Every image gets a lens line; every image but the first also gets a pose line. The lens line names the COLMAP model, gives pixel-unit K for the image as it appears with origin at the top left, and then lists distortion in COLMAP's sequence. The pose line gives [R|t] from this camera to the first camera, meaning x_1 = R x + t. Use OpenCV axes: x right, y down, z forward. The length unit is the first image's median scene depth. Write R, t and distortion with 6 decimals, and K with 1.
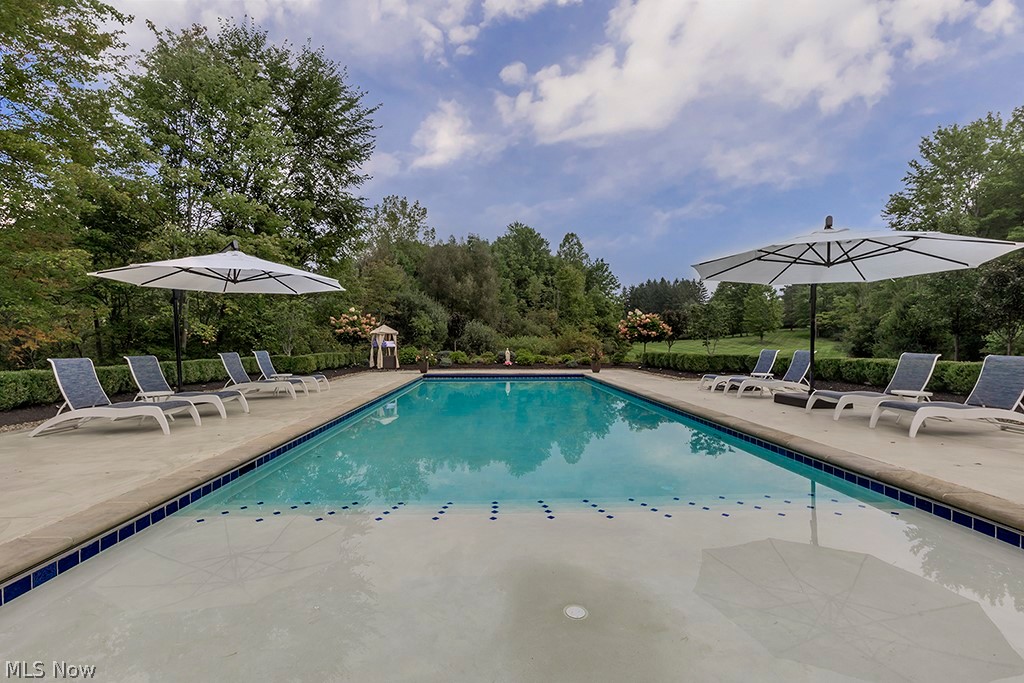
lens RADIAL K [[444.8, 0, 493.1], [0, 444.8, 337.9], [0, 0, 1]] dist [-0.001559, 0.000008]
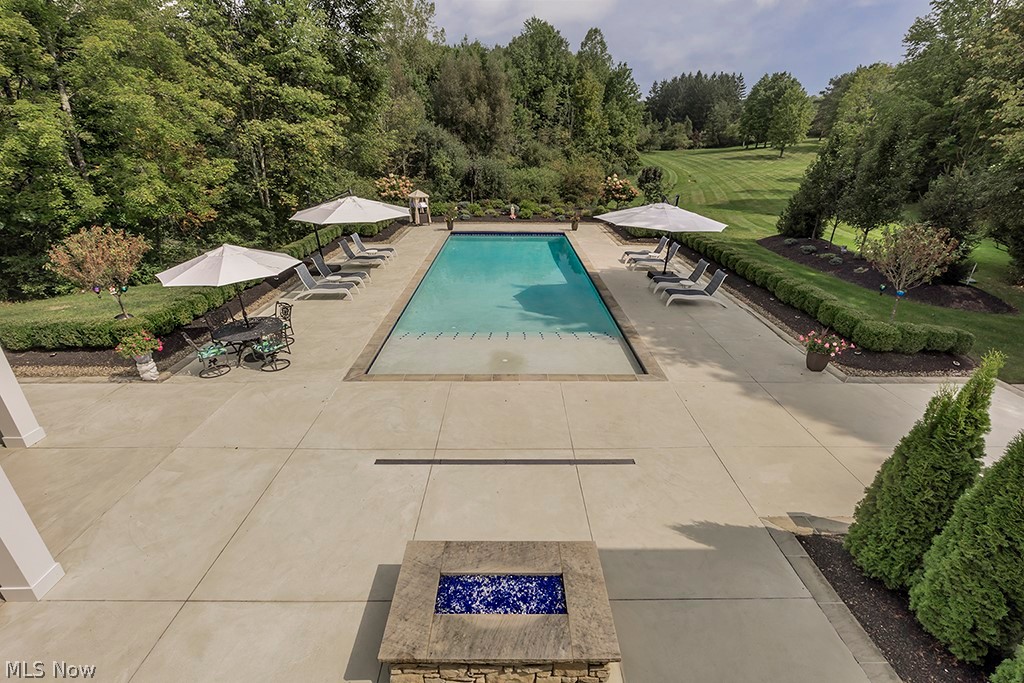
lens RADIAL K [[444.8, 0, 493.1], [0, 444.8, 337.9], [0, 0, 1]] dist [-0.001559, 0.000008]
pose [[0.999374, 0.010791, -0.033686, 0.007557], [0.004312, 0.908060, 0.418818, -0.052680], [0.035109, -0.418701, 0.907445, -0.106891]]
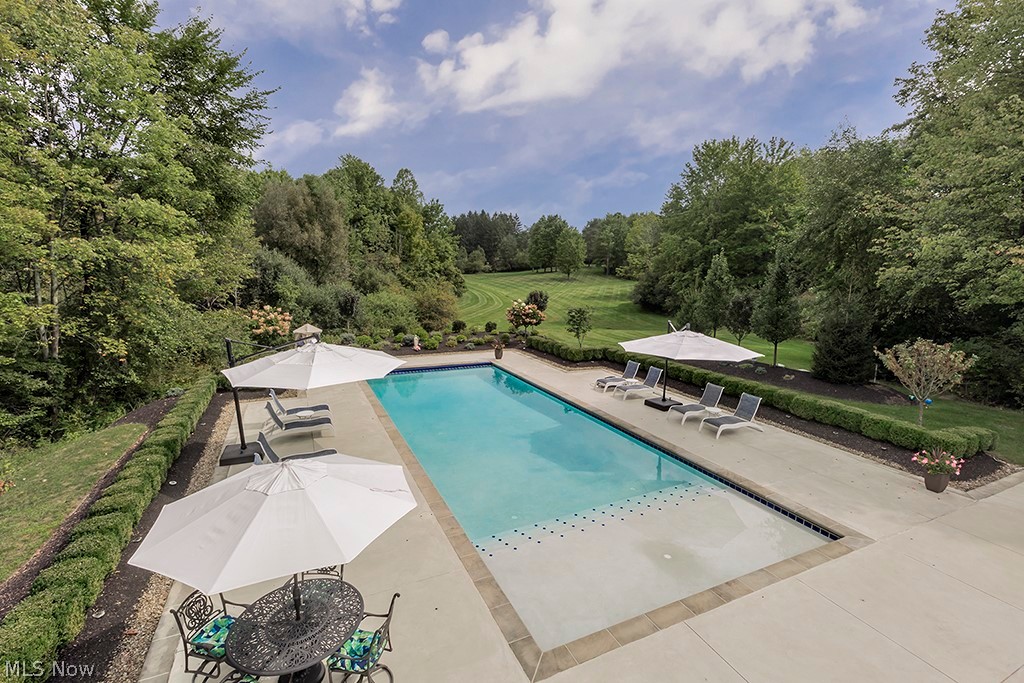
lens RADIAL K [[464.3, 0, 488.6], [0, 464.3, 328.3], [0, 0, 1]] dist [0.000755, -0.000088]
pose [[0.920282, -0.048603, 0.388225, -0.080596], [-0.010735, 0.988744, 0.149230, -0.054323], [-0.391108, -0.141501, 0.909402, -0.047804]]
